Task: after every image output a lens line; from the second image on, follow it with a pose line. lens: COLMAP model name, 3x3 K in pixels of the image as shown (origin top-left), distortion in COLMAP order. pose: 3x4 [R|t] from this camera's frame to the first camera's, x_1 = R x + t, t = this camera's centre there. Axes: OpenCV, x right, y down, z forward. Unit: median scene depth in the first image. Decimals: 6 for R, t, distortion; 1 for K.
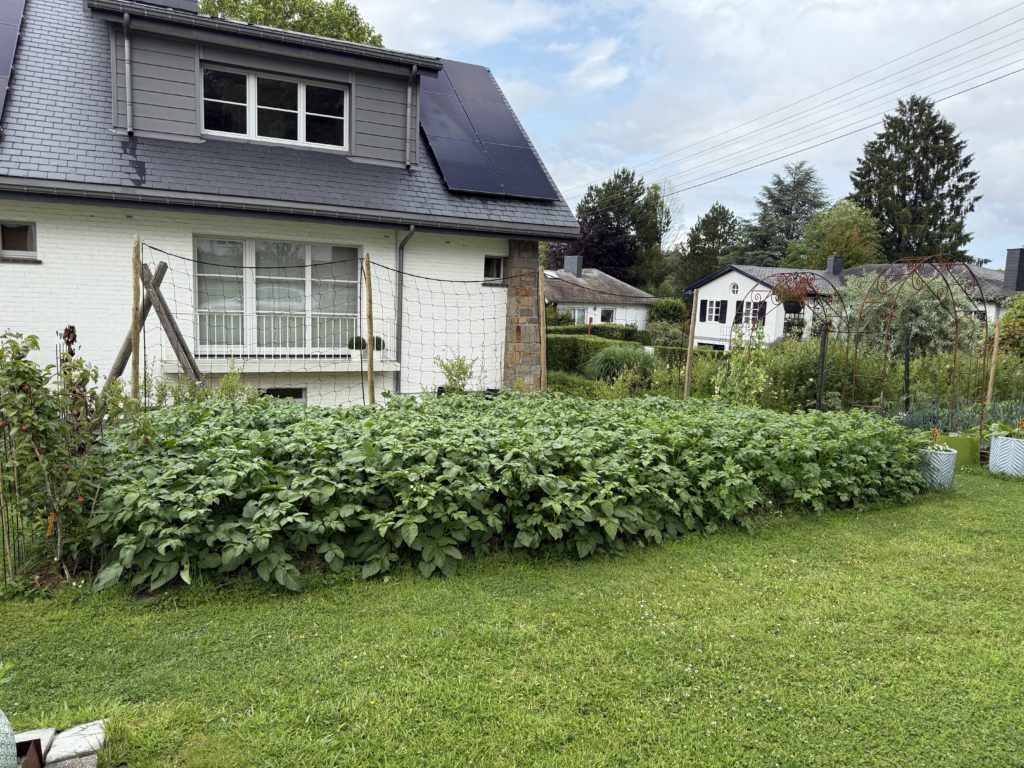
lens RADIAL K [[726.9, 0, 512.0], [0, 726.9, 384.0], [0, 0, 1]] dist [0.060601, -0.093363]
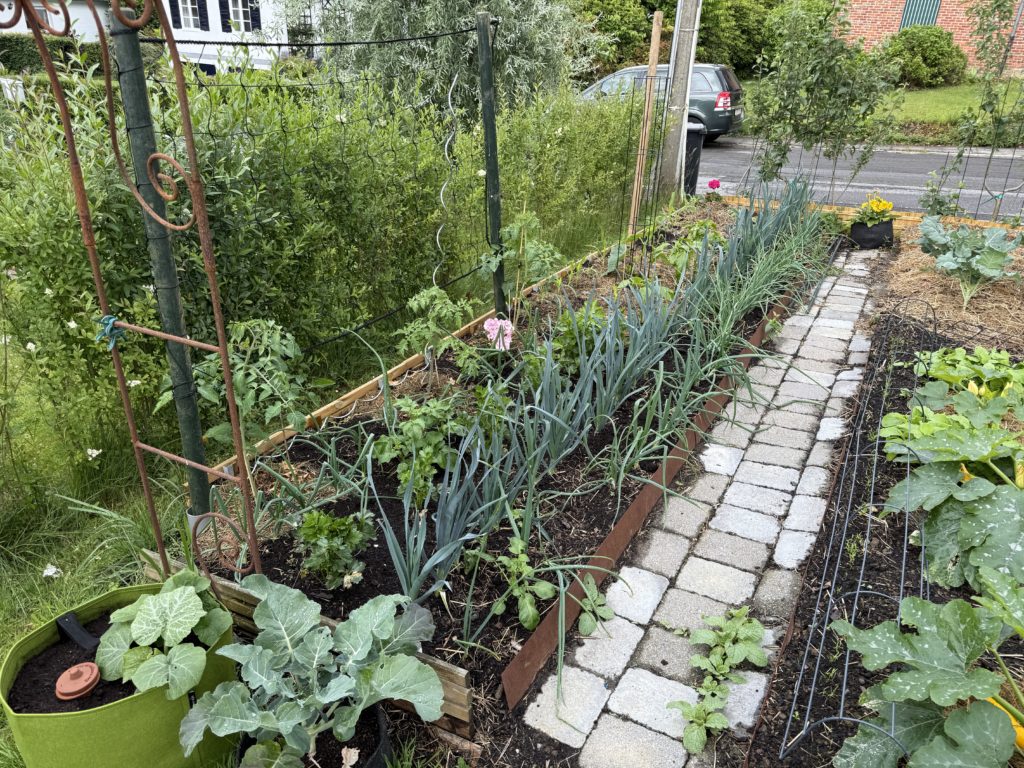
lens RADIAL K [[726.9, 0, 512.0], [0, 726.9, 384.0], [0, 0, 1]] dist [0.060601, -0.093363]
pose [[0.826186, -0.250036, 0.504875, 0.255590], [0.054705, 0.927494, 0.369815, -0.035876], [-0.560735, -0.277917, 0.779961, 0.510737]]
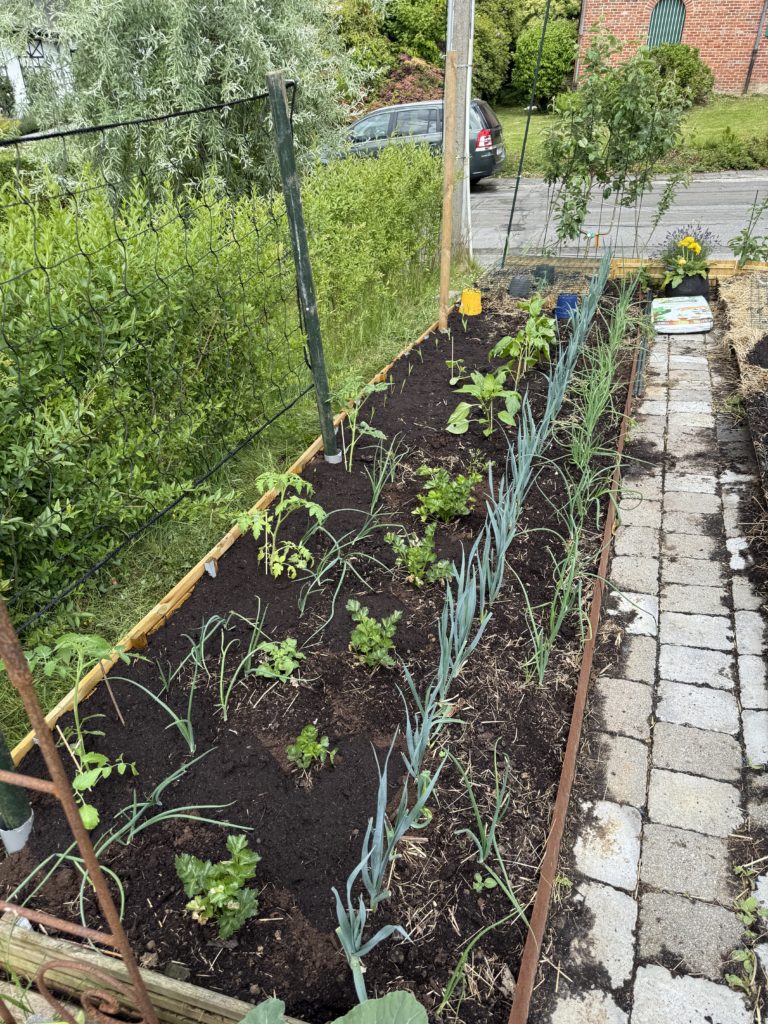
lens RADIAL K [[726.9, 0, 384.0], [0, 726.9, 512.0], [0, 0, 1]] dist [0.060601, -0.093363]
pose [[0.707496, -0.399877, 0.582707, 0.267031], [0.103804, 0.874383, 0.474003, -0.046360], [-0.699052, -0.274868, 0.660131, 0.561077]]
